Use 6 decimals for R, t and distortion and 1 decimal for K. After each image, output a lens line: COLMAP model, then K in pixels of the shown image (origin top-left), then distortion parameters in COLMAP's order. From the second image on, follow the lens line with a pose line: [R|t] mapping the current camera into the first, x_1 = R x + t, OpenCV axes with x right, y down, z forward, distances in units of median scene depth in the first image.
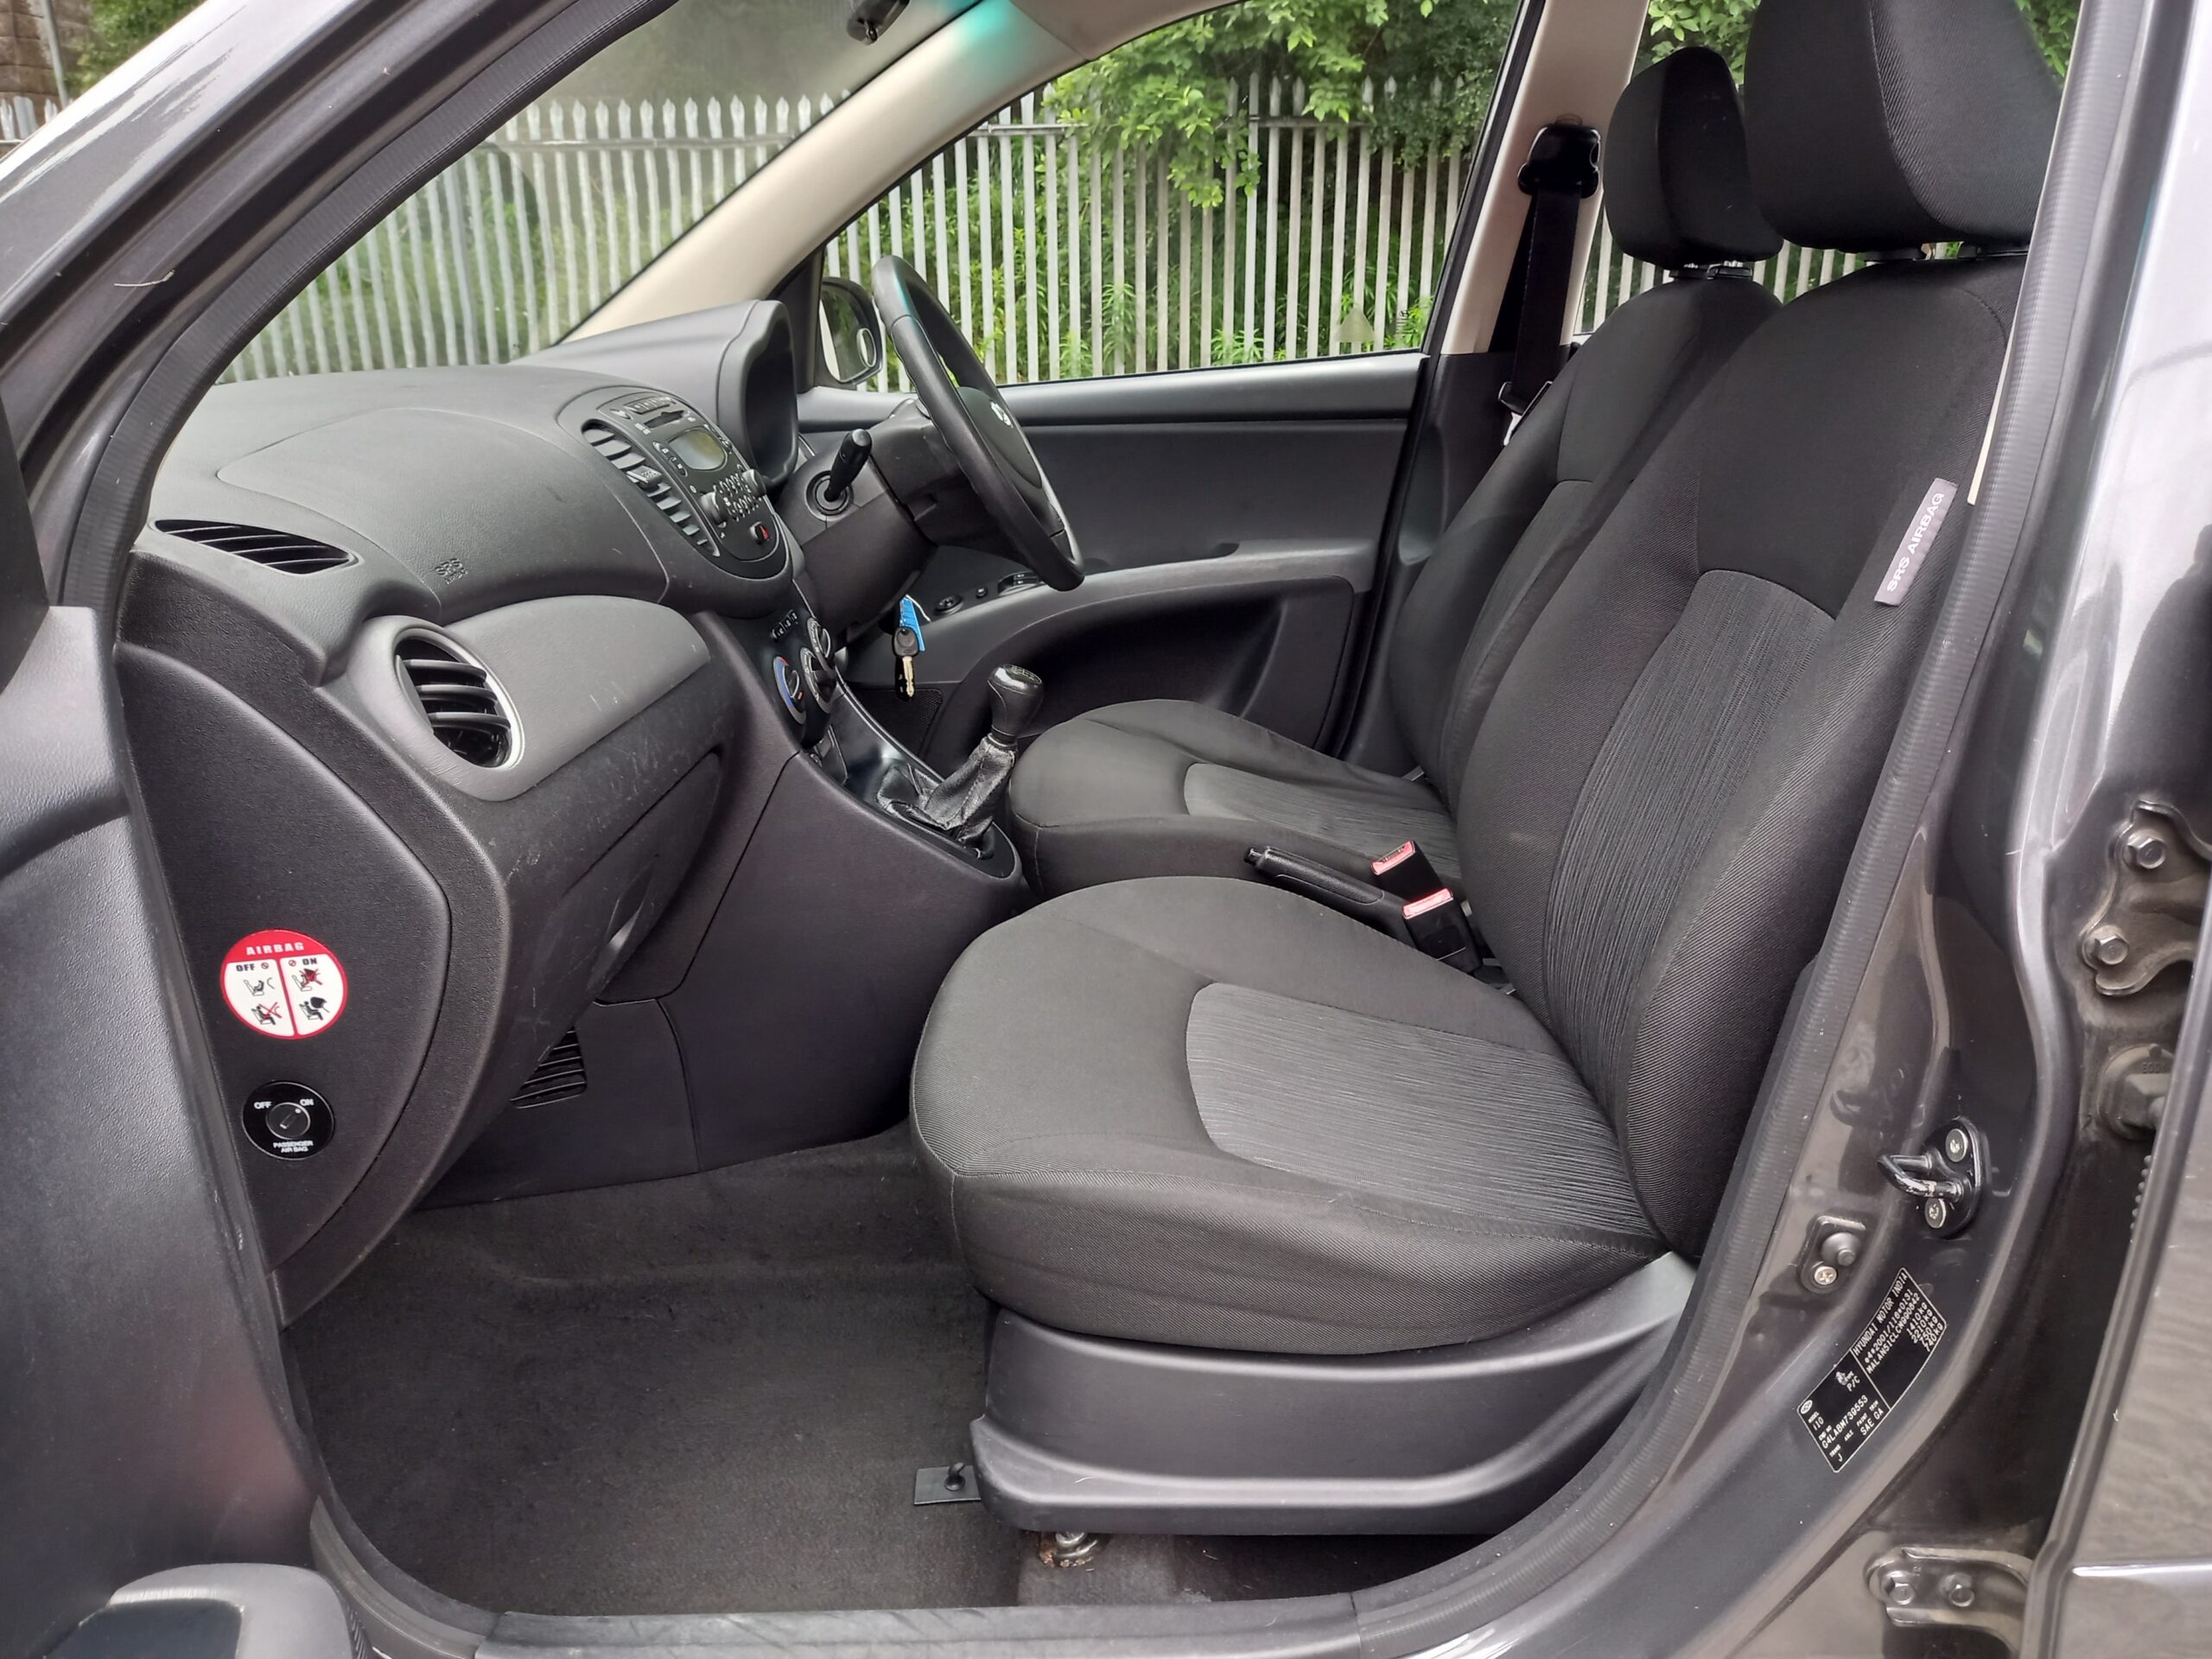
lens RADIAL K [[1628.3, 0, 1103.4], [0, 1628.3, 811.6], [0, 0, 1]] dist [0.009070, -0.005334]
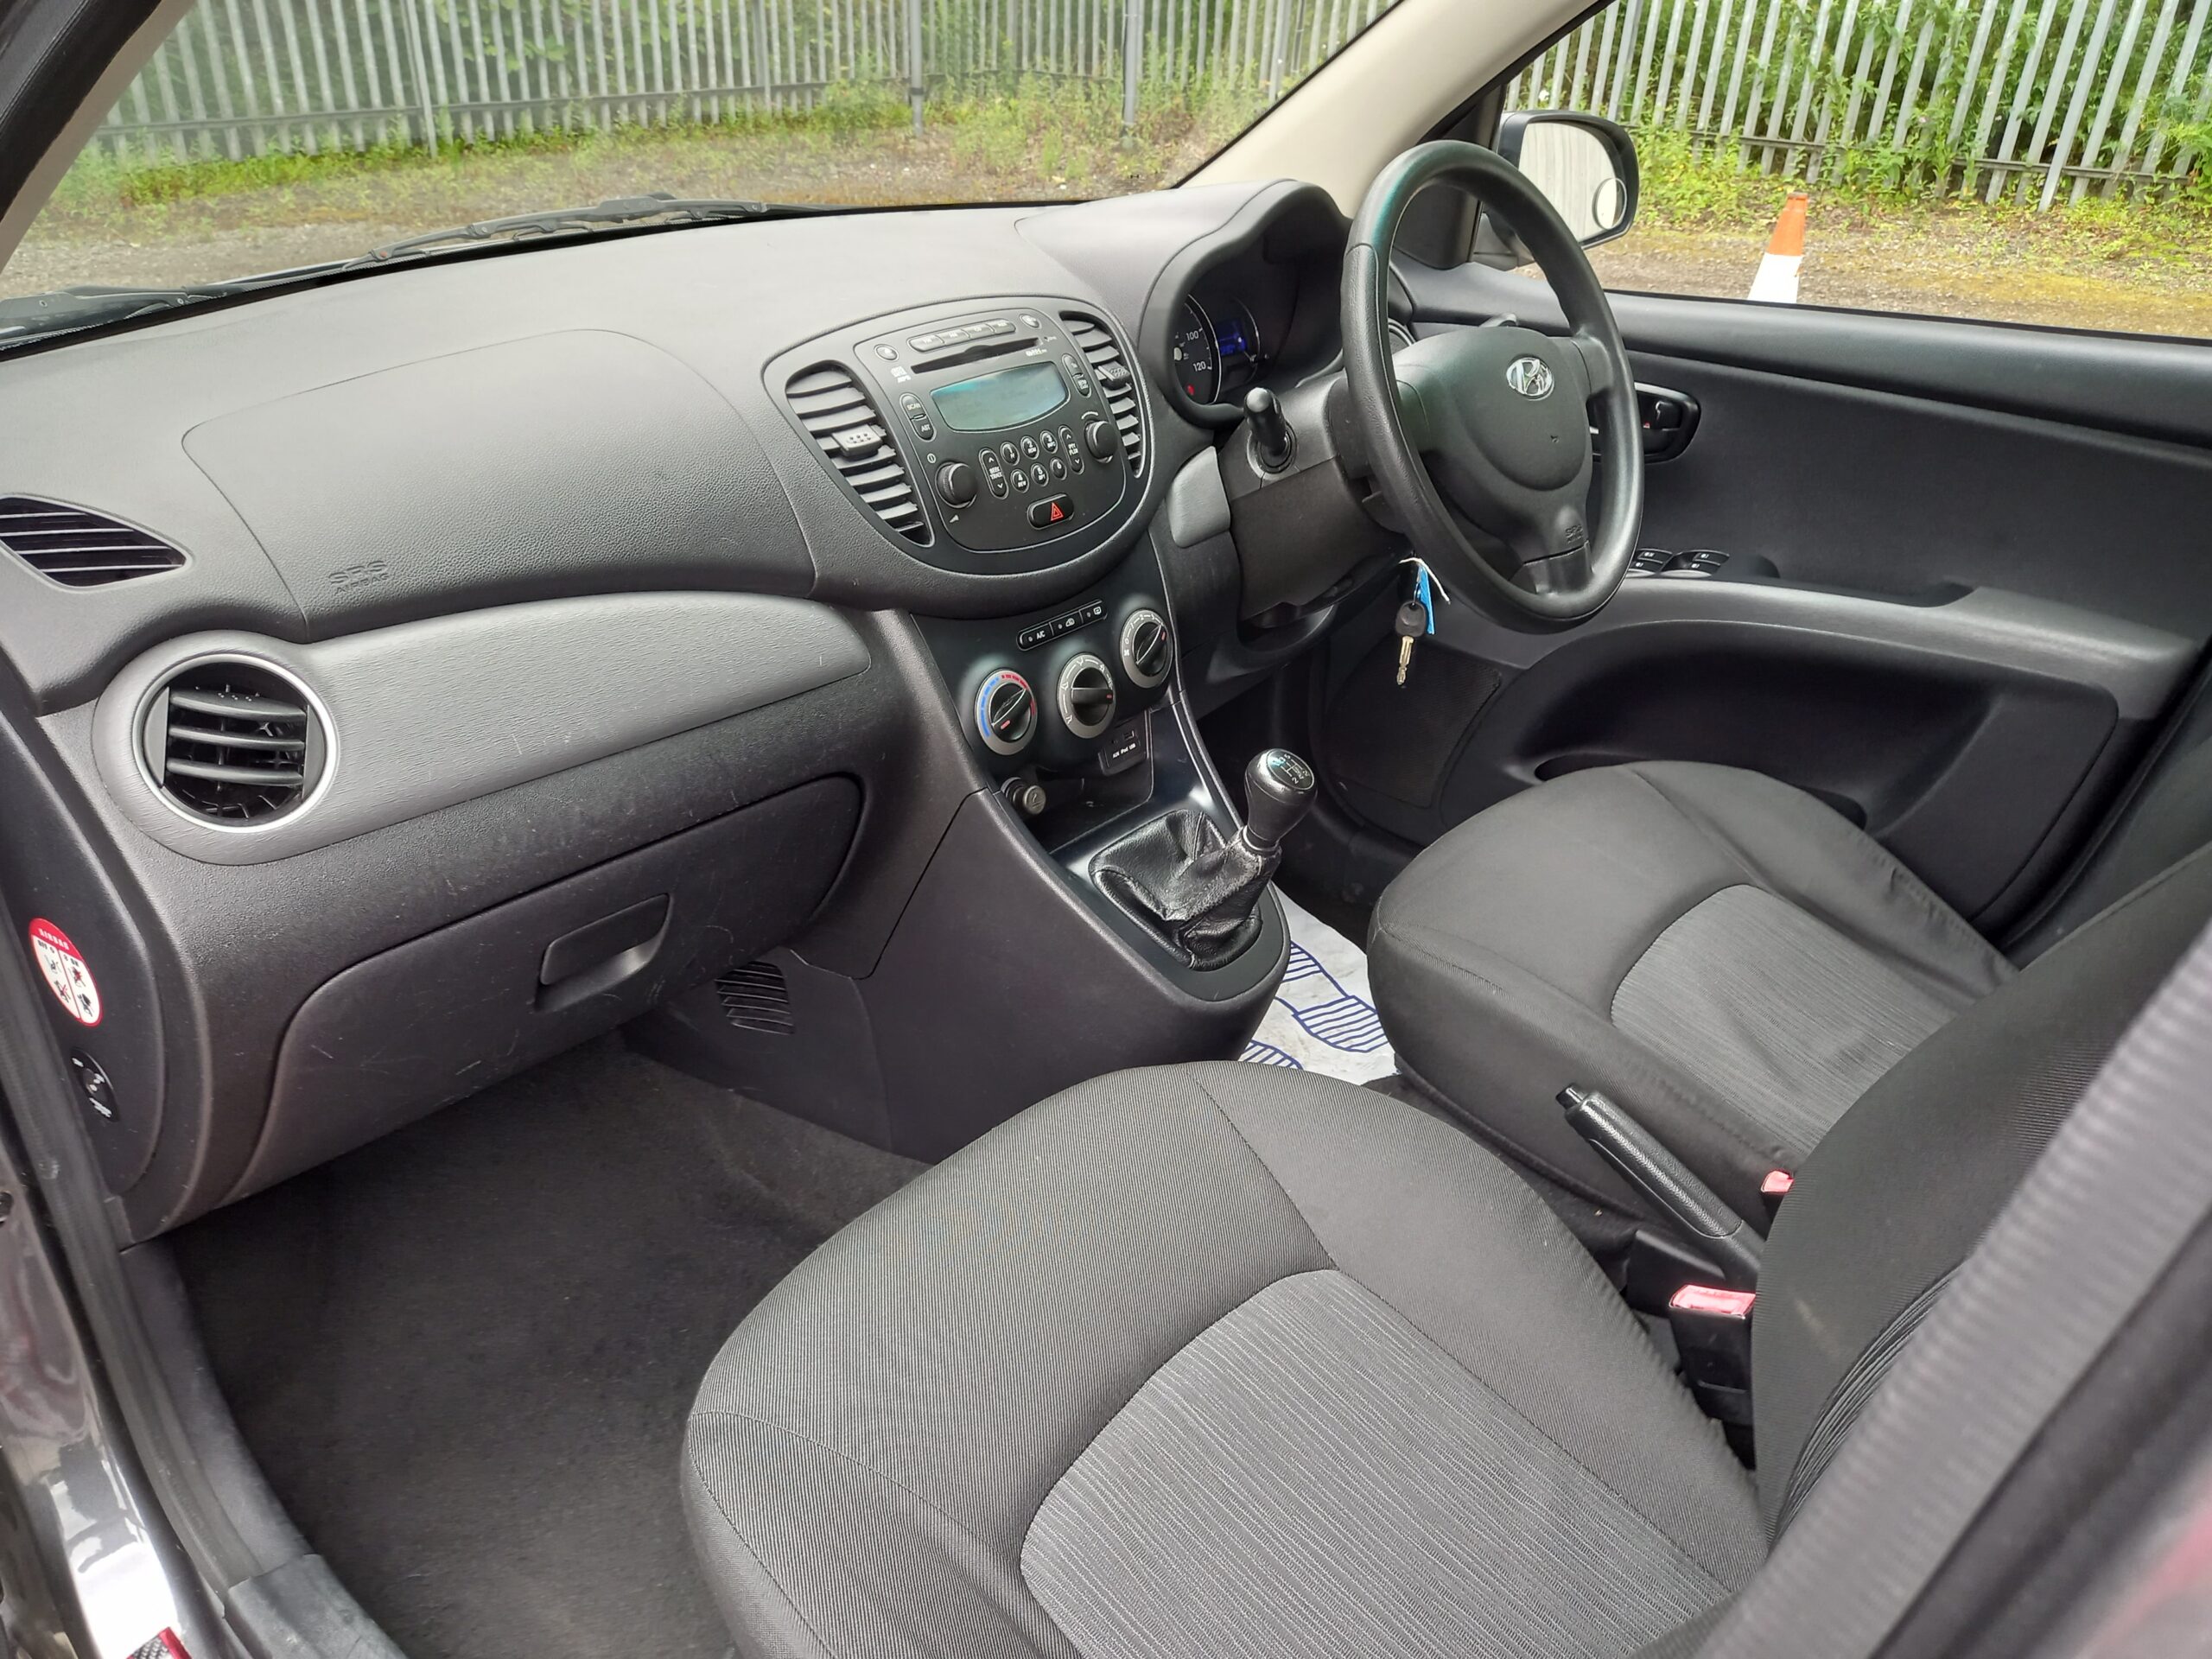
lens RADIAL K [[1649.0, 0, 1090.0], [0, 1649.0, 835.4], [0, 0, 1]] dist [0.076078, -0.074690]
pose [[0.776497, 0.344145, -0.527841, 0.285093], [-0.243636, 0.936508, 0.252181, -0.220671], [0.581114, -0.067217, 0.811041, 0.306502]]
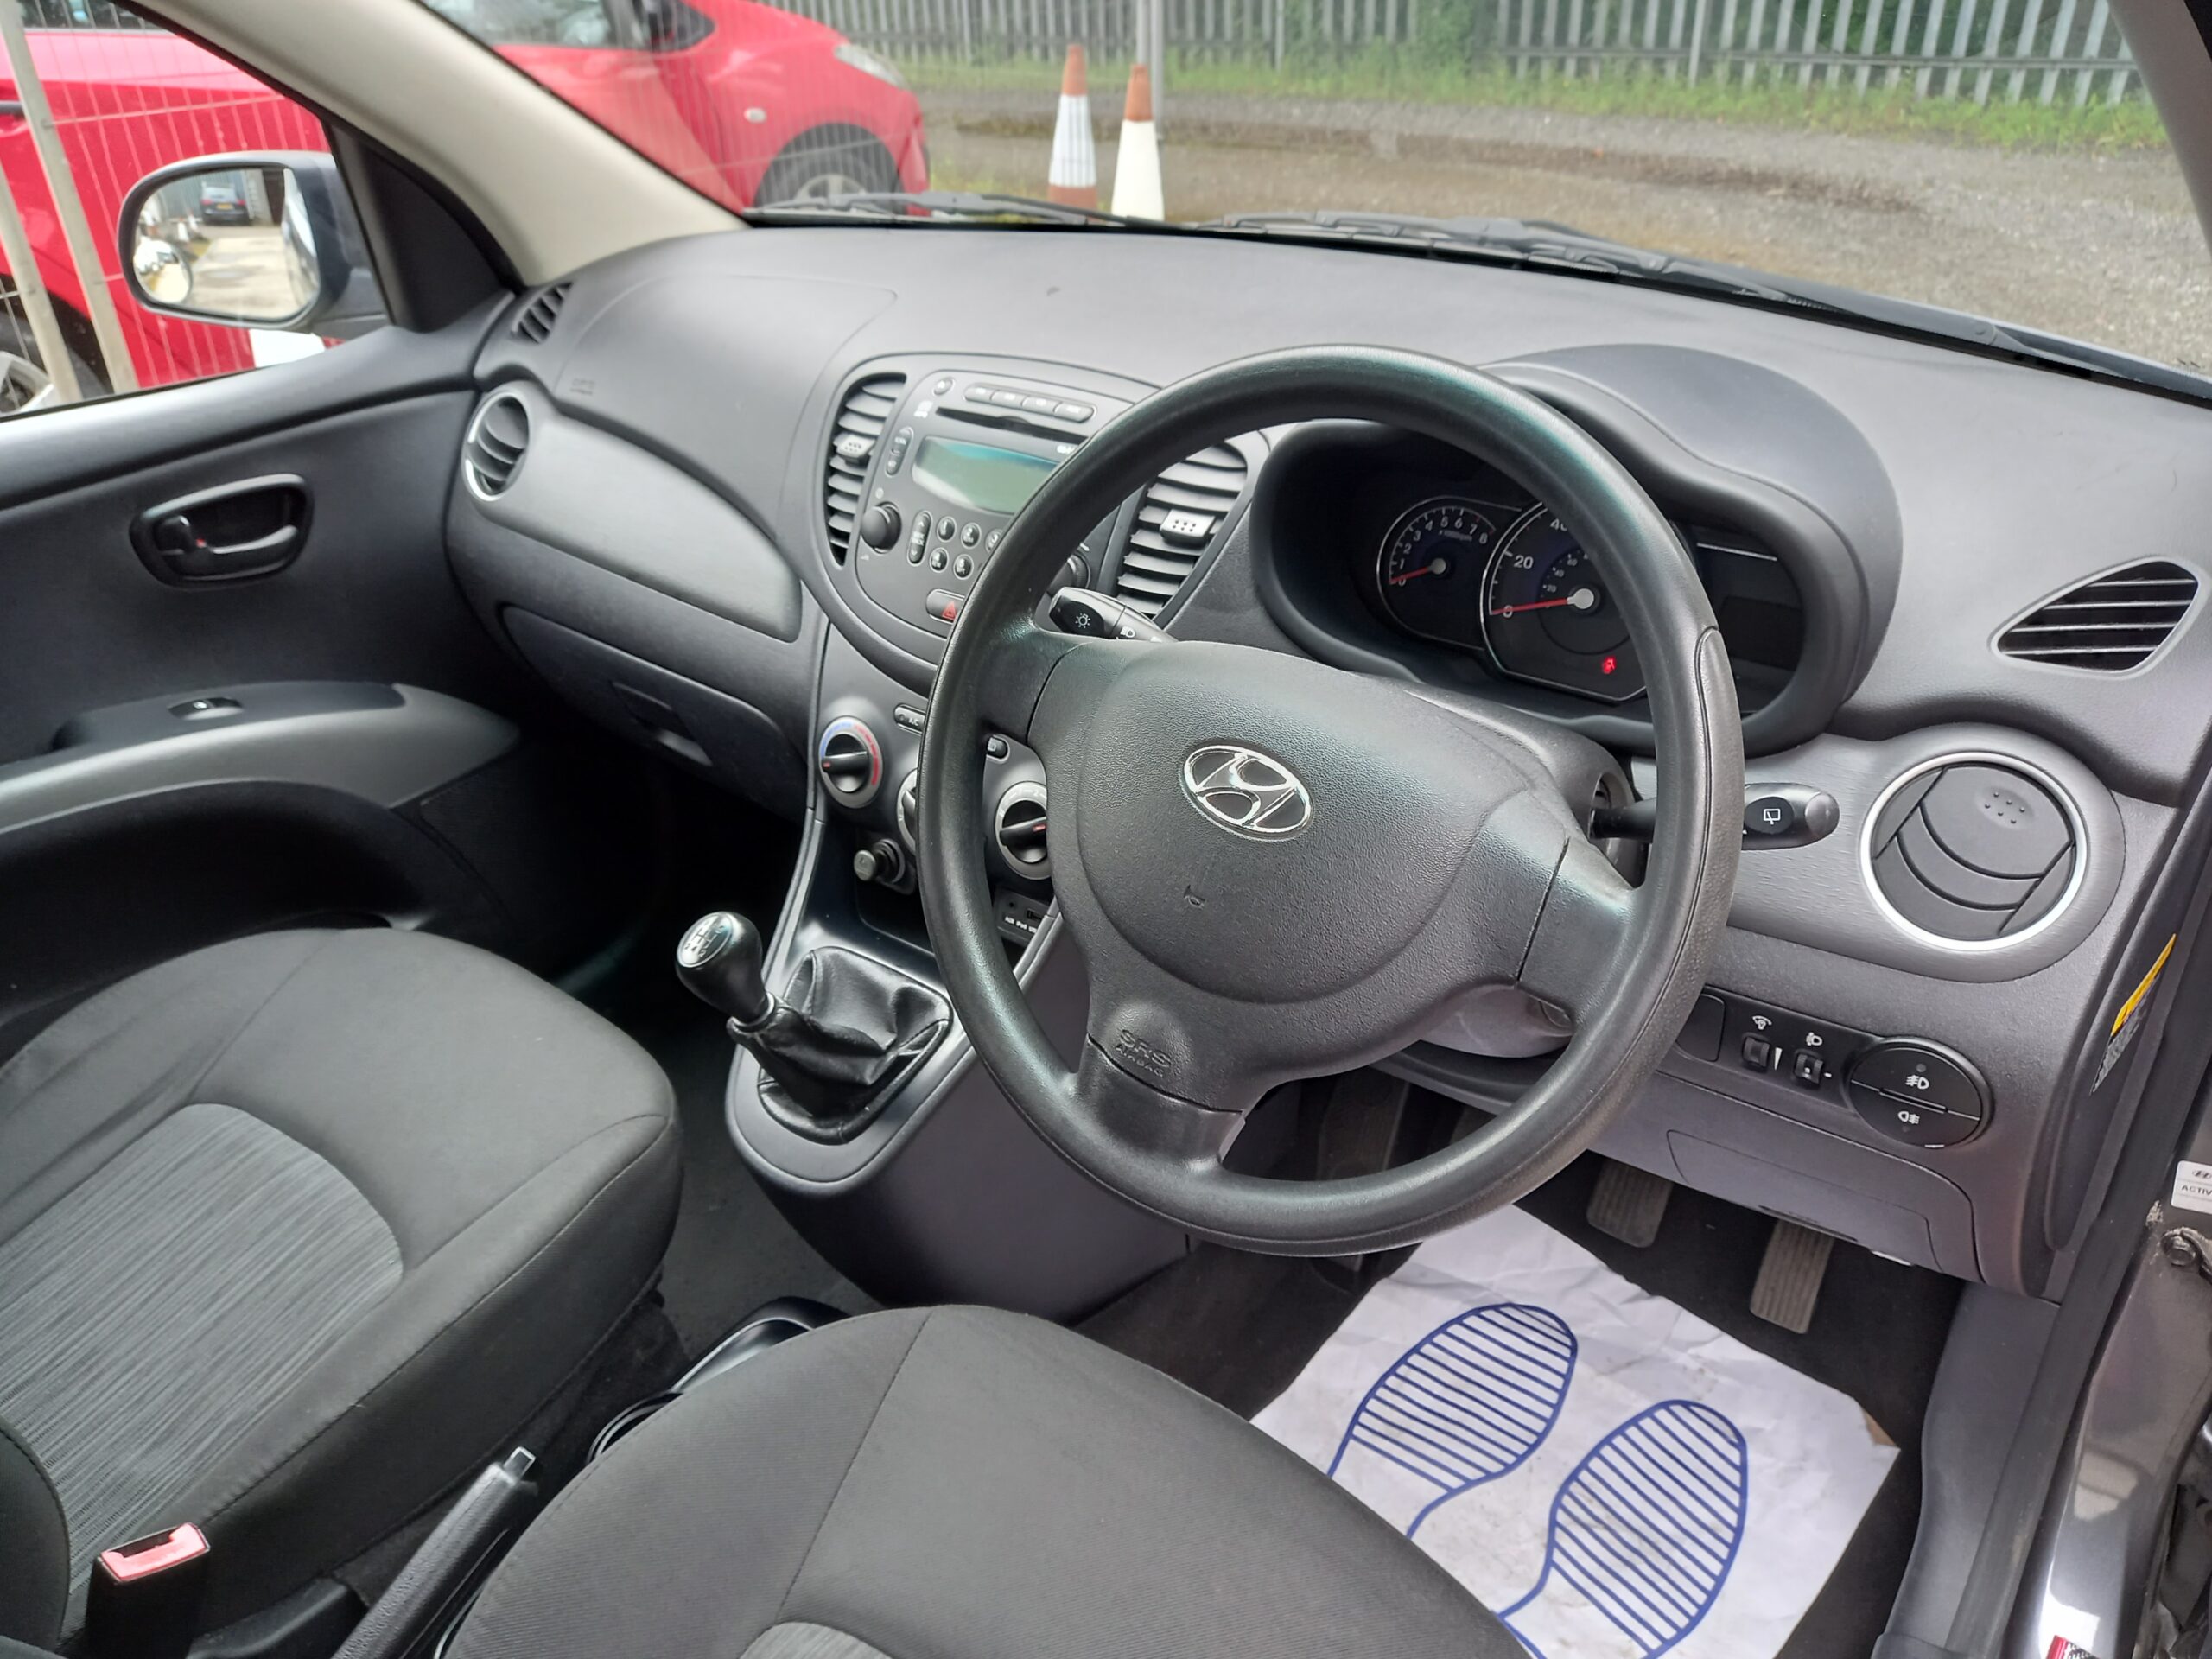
lens RADIAL K [[1635.1, 0, 1094.3], [0, 1635.1, 833.4], [0, 0, 1]] dist [0.054144, -0.047430]
pose [[-0.600564, 0.459813, -0.654137, 0.261353], [-0.196606, 0.708066, 0.678225, -0.576994], [0.775029, 0.535924, -0.334837, 1.278116]]
